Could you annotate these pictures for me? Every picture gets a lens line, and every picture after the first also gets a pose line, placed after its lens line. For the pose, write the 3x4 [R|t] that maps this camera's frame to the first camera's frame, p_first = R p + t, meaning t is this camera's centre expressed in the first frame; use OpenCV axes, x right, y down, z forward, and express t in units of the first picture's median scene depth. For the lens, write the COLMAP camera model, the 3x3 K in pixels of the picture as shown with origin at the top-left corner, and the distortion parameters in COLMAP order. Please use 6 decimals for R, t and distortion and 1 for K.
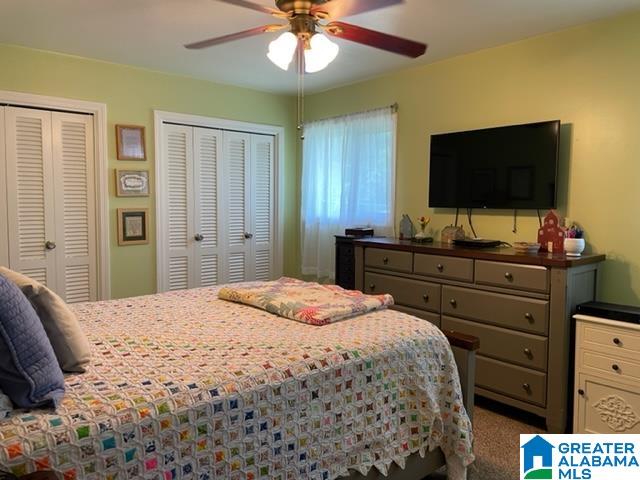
lens RADIAL K [[491.0, 0, 325.5], [0, 491.0, 235.4], [0, 0, 1]] dist [0.079035, -0.099521]
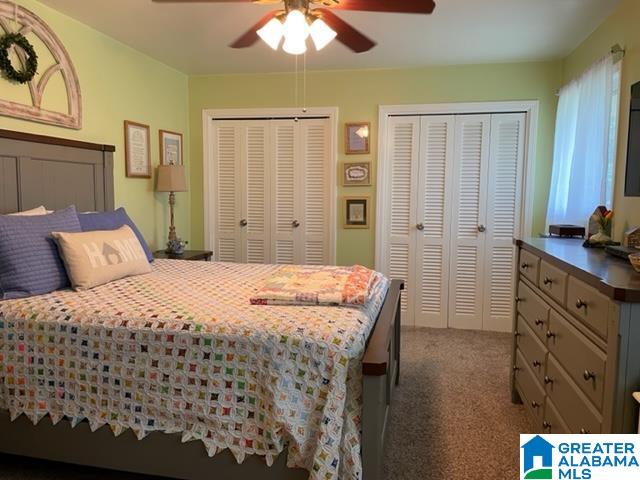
lens RADIAL K [[491.0, 0, 326.5], [0, 491.0, 243.4], [0, 0, 1]] dist [0.079035, -0.099521]
pose [[0.595351, 0.081501, -0.799321, 0.969070], [-0.064394, 0.996482, 0.053642, -0.007429], [0.800881, 0.019535, 0.598505, 0.555910]]
